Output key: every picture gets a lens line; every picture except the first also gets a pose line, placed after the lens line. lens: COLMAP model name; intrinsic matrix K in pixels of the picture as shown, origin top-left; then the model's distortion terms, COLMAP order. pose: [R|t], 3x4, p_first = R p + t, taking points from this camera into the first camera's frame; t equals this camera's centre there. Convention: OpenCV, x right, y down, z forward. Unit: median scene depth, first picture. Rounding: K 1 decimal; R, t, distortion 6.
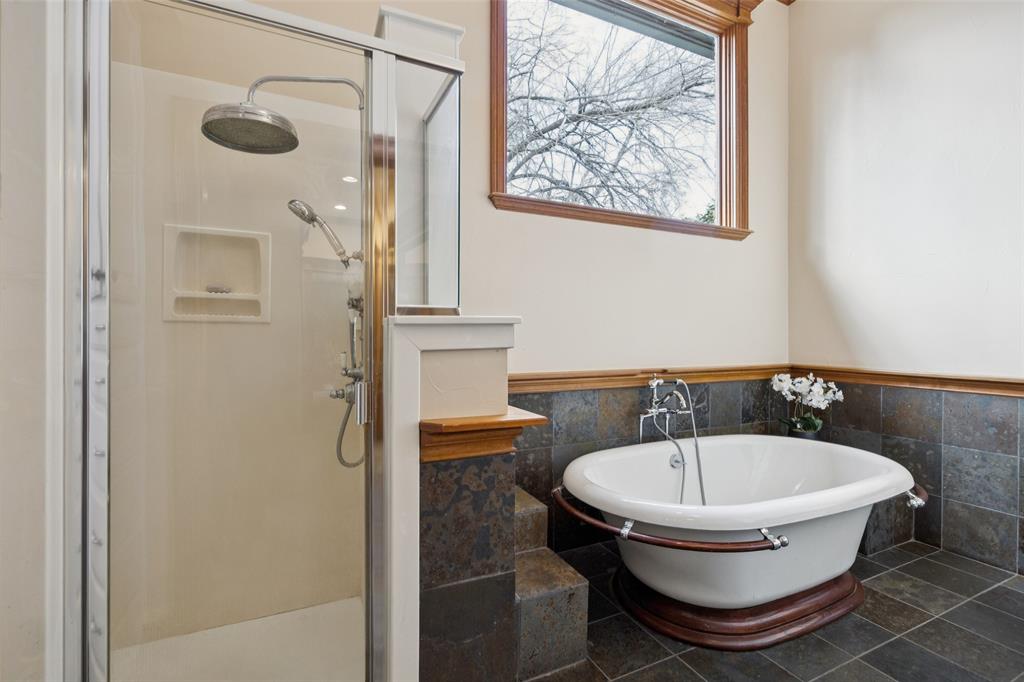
lens RADIAL K [[458.6, 0, 512.8], [0, 458.6, 337.4], [0, 0, 1]] dist [-0.003449, -0.000456]
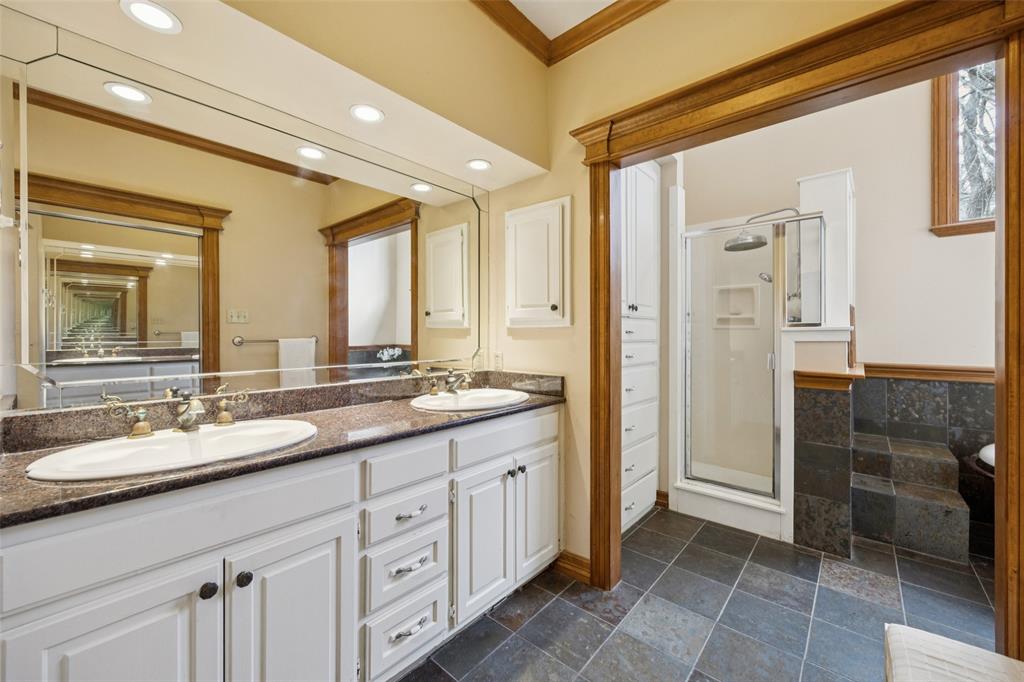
lens RADIAL K [[391.3, 0, 512.1], [0, 391.3, 337.0], [0, 0, 1]] dist [0.000069, -0.000077]
pose [[0.393547, 0.002288, -0.919302, 1.017824], [-0.002545, 0.999996, 0.001399, 0.005255], [0.919301, 0.001789, 0.393551, -1.092296]]
